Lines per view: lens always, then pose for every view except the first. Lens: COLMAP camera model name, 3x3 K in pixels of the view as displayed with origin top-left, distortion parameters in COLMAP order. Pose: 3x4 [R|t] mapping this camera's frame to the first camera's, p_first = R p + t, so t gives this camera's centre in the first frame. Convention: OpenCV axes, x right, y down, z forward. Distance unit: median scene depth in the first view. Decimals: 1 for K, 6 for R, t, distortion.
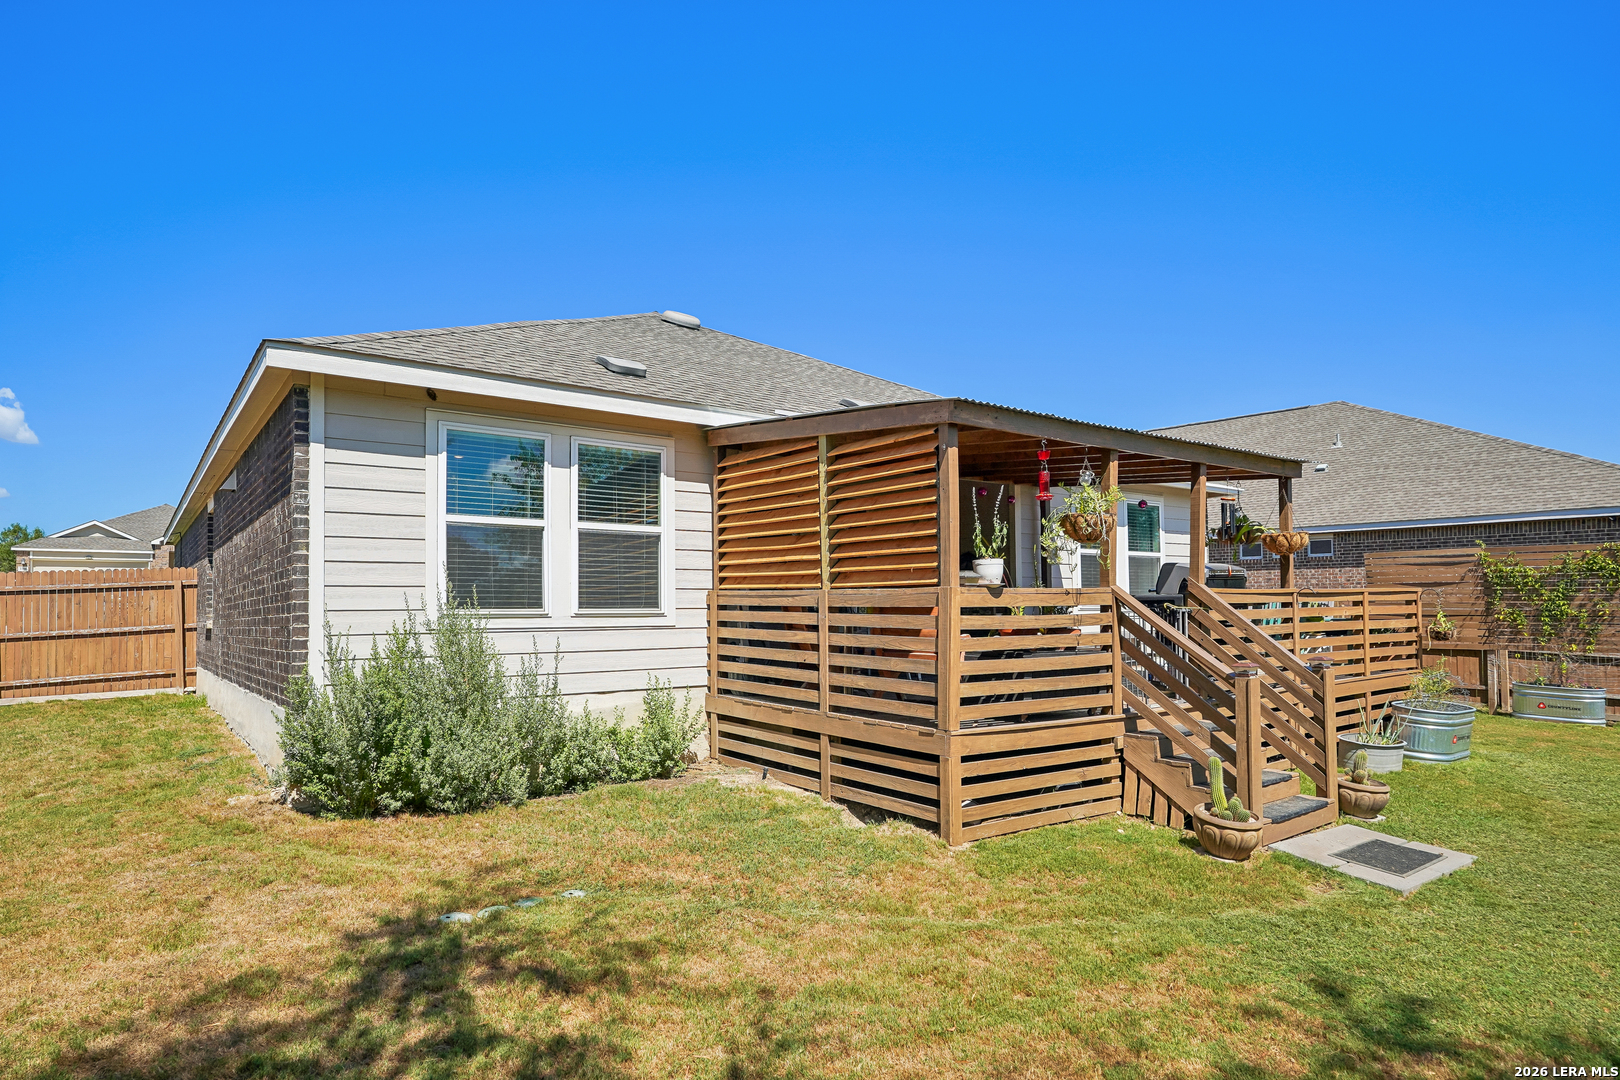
lens RADIAL K [[926.4, 0, 793.0], [0, 926.4, 581.6], [0, 0, 1]] dist [0.001565, 0.001645]
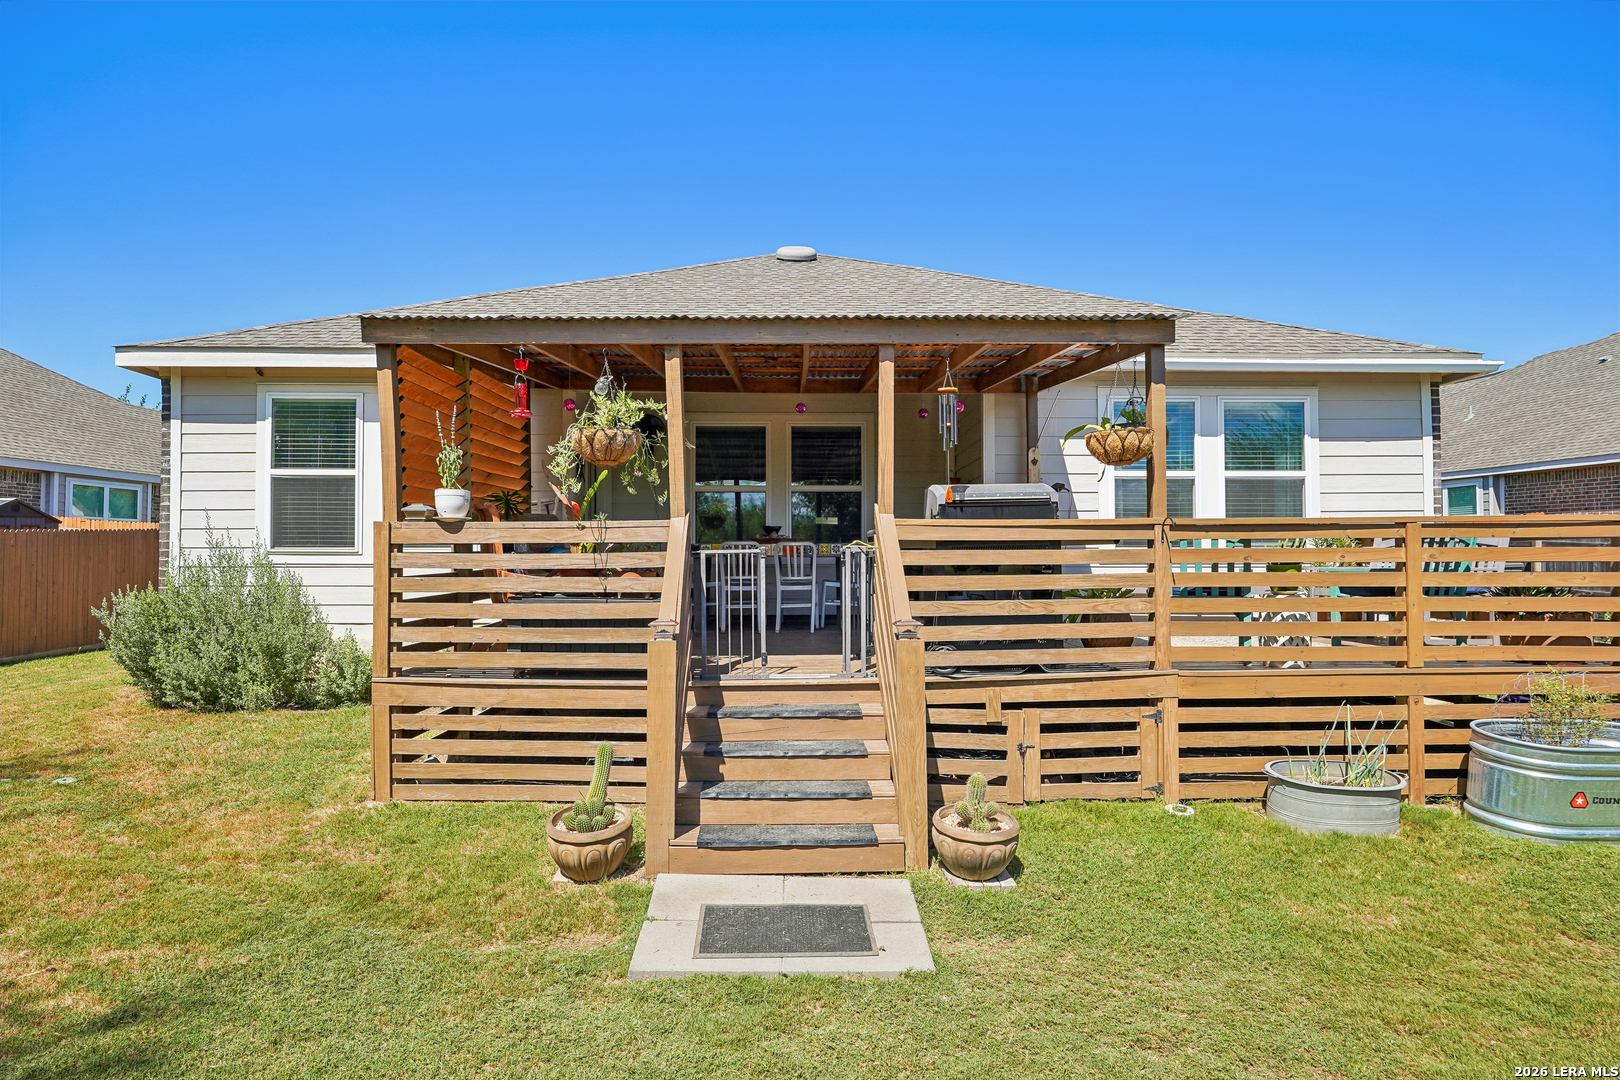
lens RADIAL K [[926.4, 0, 804.6], [0, 926.4, 539.9], [0, 0, 1]] dist [0.001565, 0.001645]
pose [[0.809537, -0.004560, -0.587051, 0.901346], [0.010744, 0.999917, 0.007049, 0.019122], [0.586971, -0.012014, 0.809519, 0.427637]]
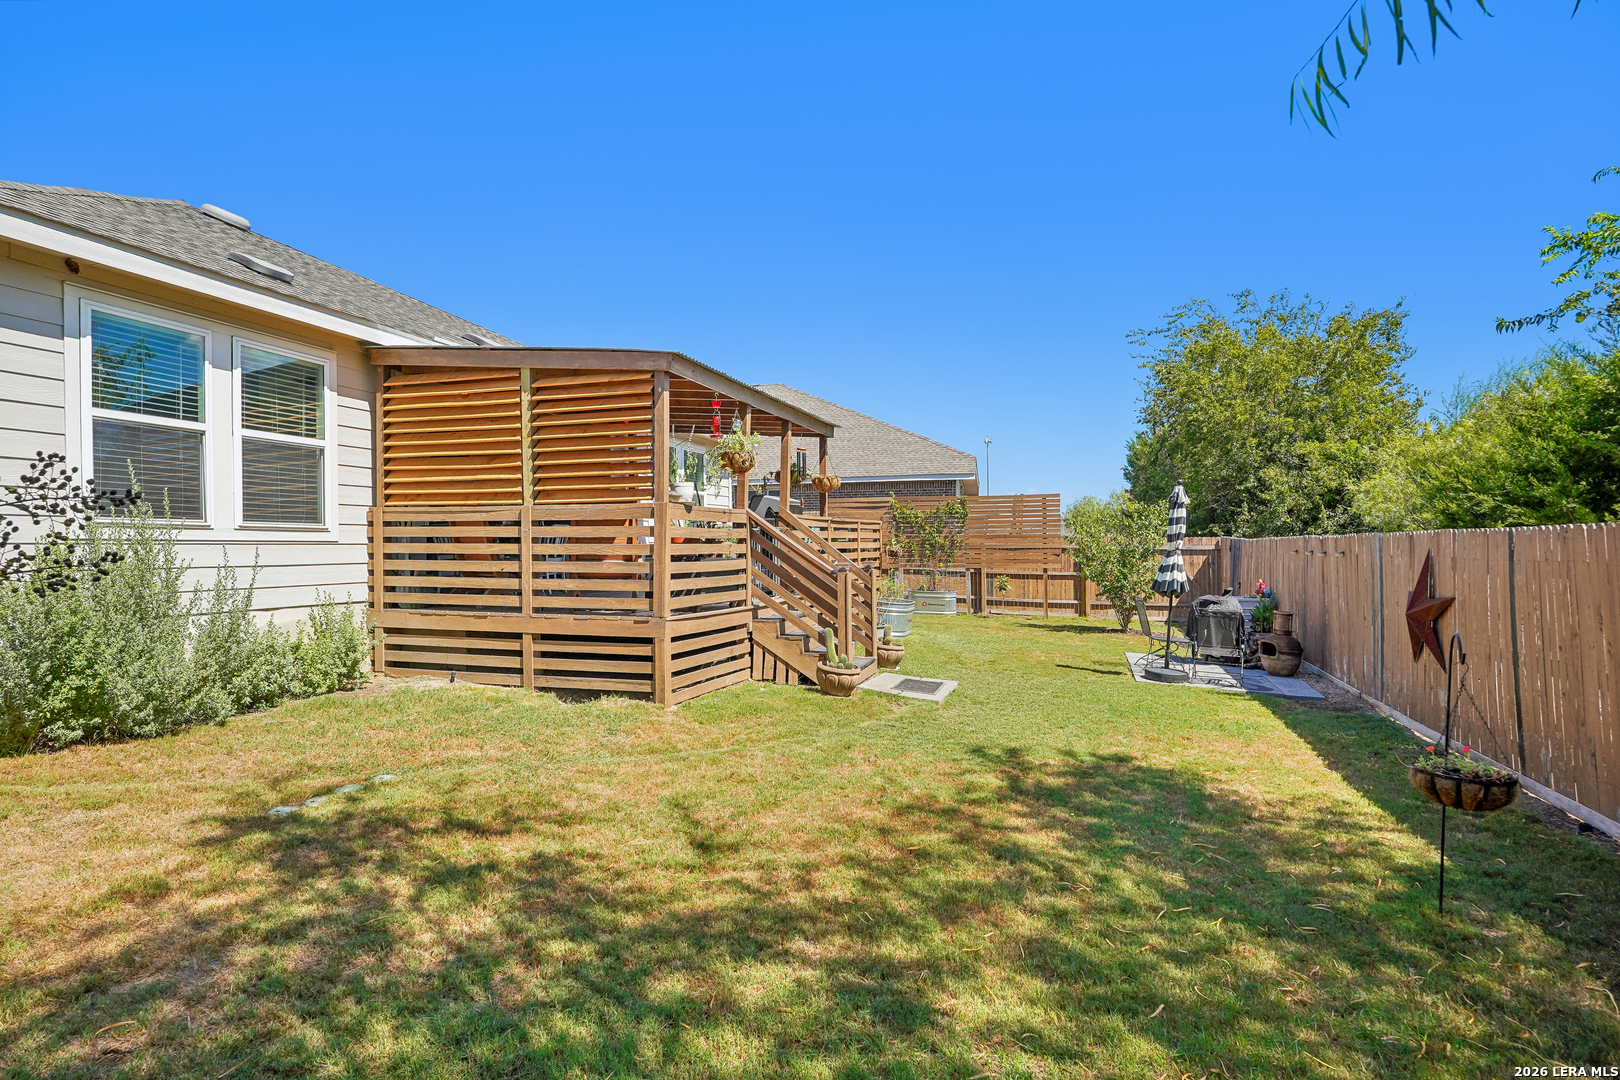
lens RADIAL K [[881.9, 0, 801.2], [0, 881.9, 546.9], [0, 0, 1]] dist [-0.005542, 0.003102]
pose [[0.815073, 0.000188, 0.579359, -0.310149], [-0.012456, 0.999775, 0.017199, 0.035745], [-0.579225, -0.021235, 0.814891, -0.065263]]
